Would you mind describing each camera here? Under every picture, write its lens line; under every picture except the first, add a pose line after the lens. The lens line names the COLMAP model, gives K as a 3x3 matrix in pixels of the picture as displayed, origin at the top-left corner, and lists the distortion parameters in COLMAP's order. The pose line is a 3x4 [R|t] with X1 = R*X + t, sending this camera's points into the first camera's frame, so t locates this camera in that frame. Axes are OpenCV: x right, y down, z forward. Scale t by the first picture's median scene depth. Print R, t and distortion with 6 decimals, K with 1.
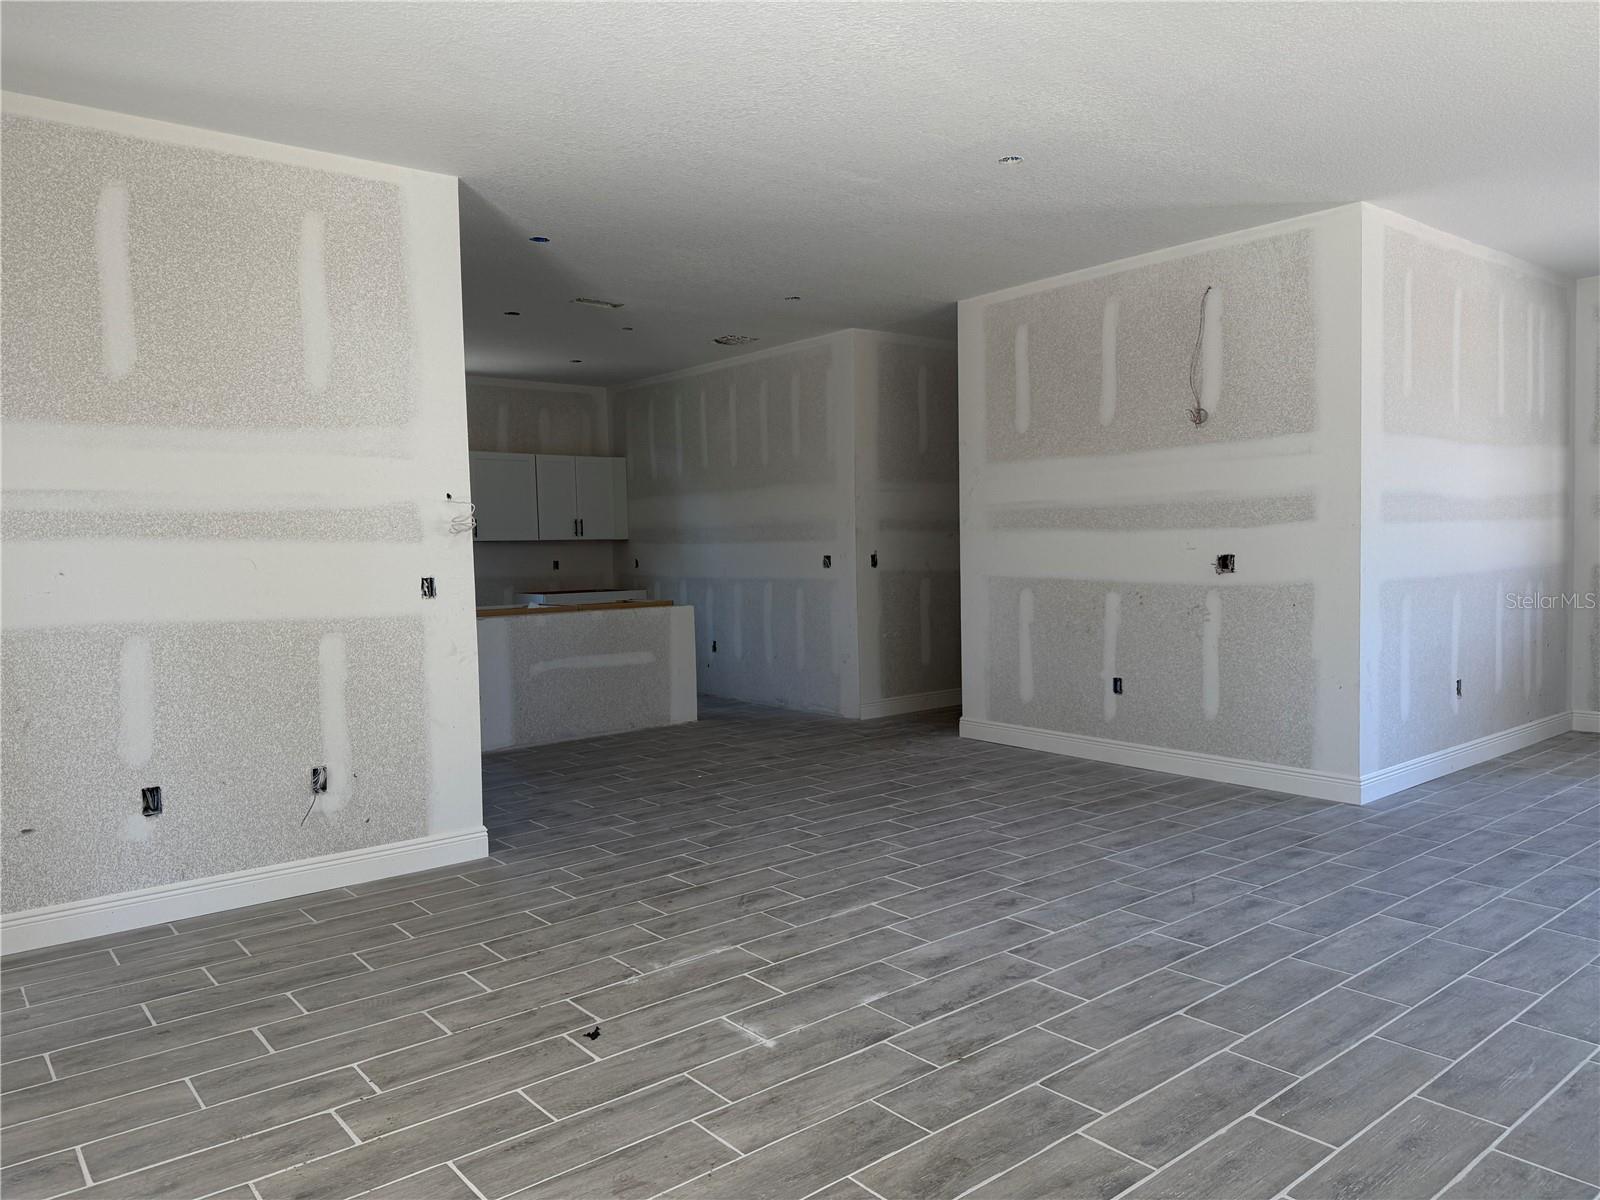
lens RADIAL K [[1115.1, 0, 798.7], [0, 1115.1, 605.9], [0, 0, 1]] dist [0.127082, -0.201248]
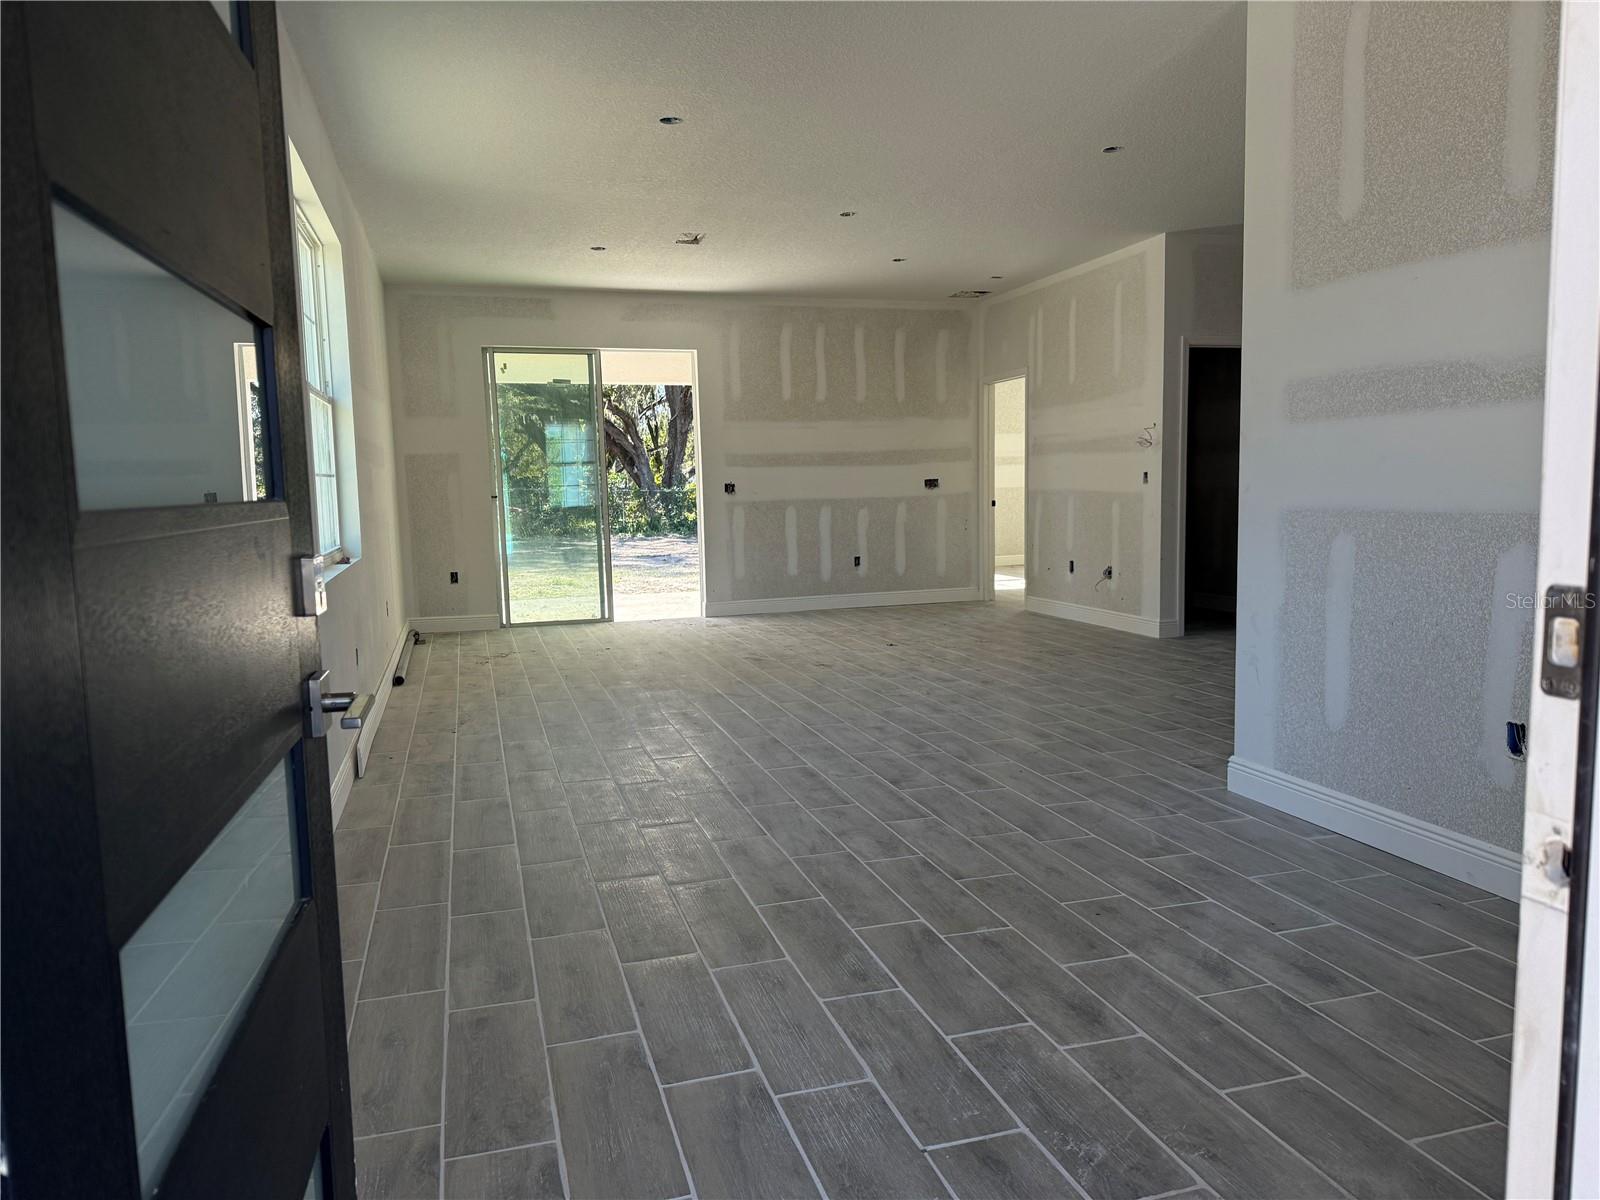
lens RADIAL K [[1115.1, 0, 798.7], [0, 1115.1, 605.9], [0, 0, 1]] dist [0.127082, -0.201248]
pose [[-0.388985, 0.130748, -0.911919, 1.563120], [-0.018159, 0.988597, 0.149488, -0.073747], [0.921065, 0.074708, -0.382175, 1.215435]]
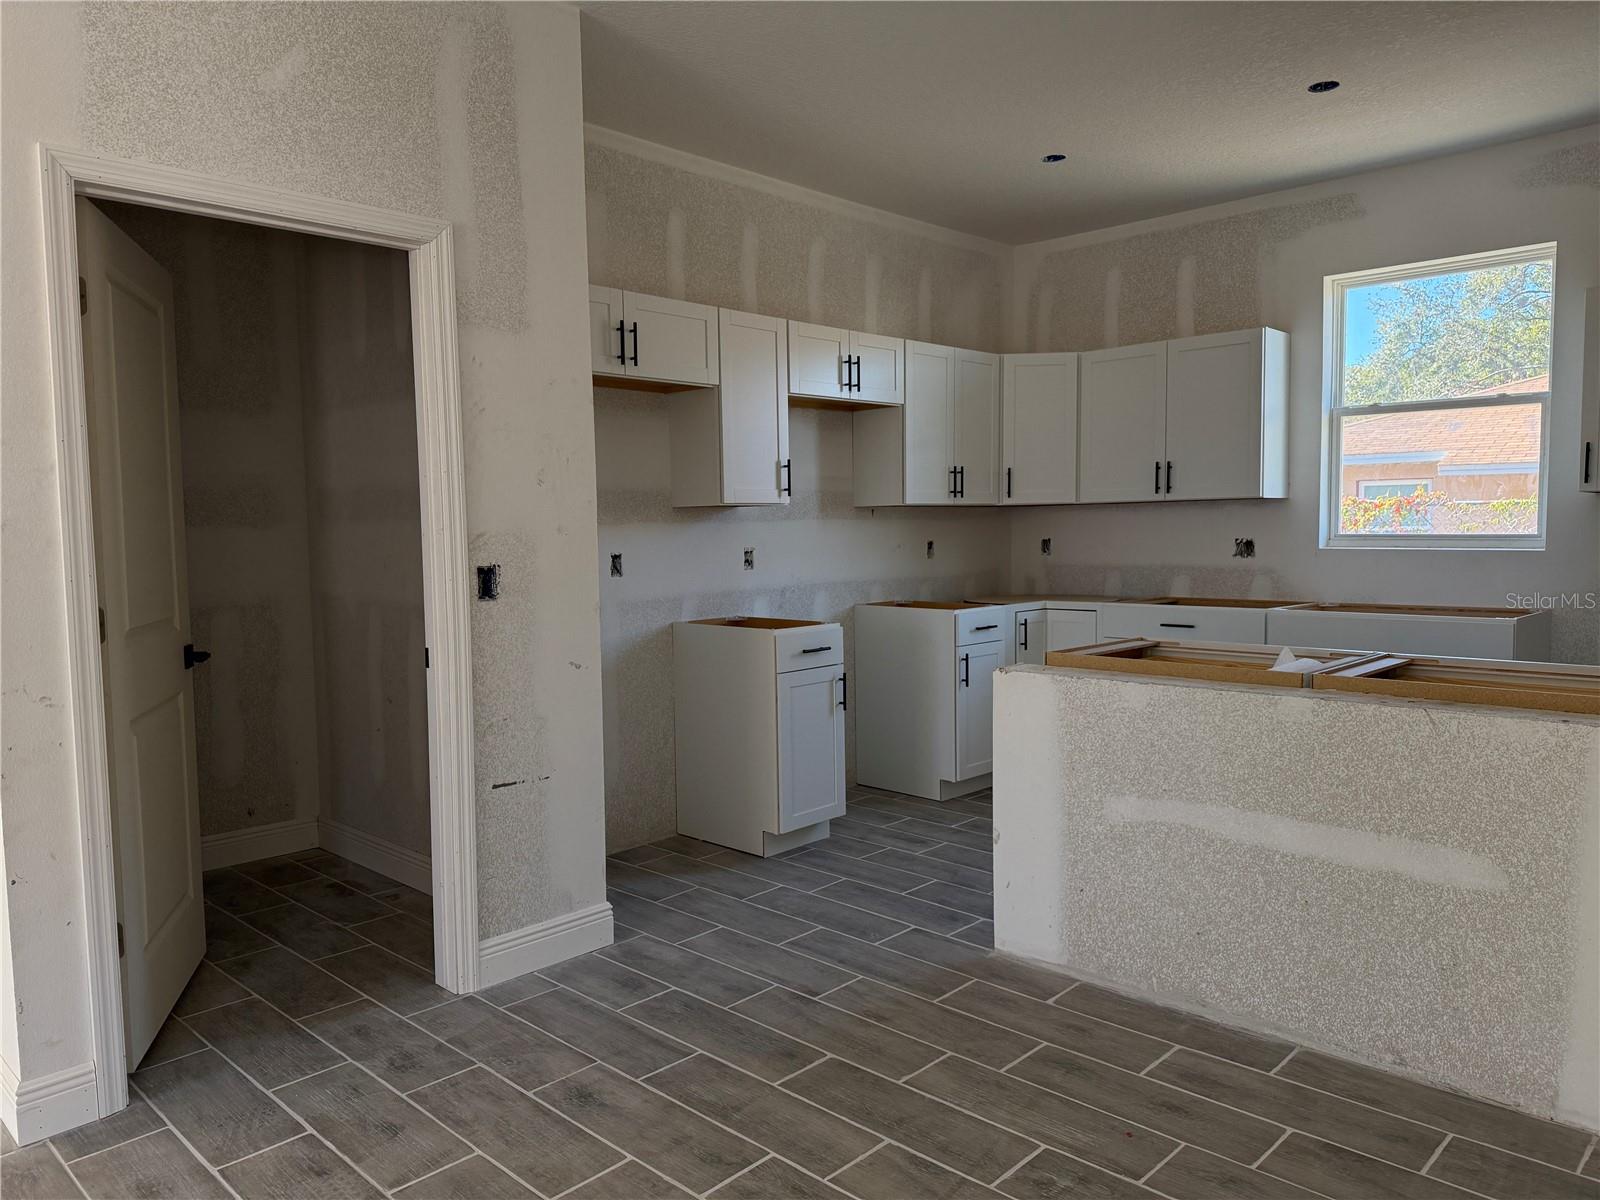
lens RADIAL K [[1115.1, 0, 798.7], [0, 1115.1, 605.9], [0, 0, 1]] dist [0.127082, -0.201248]
pose [[0.108722, 0.091551, -0.989847, 0.259120], [-0.042974, 0.995252, 0.087331, -0.081082], [0.993143, 0.033043, 0.112140, 1.355961]]
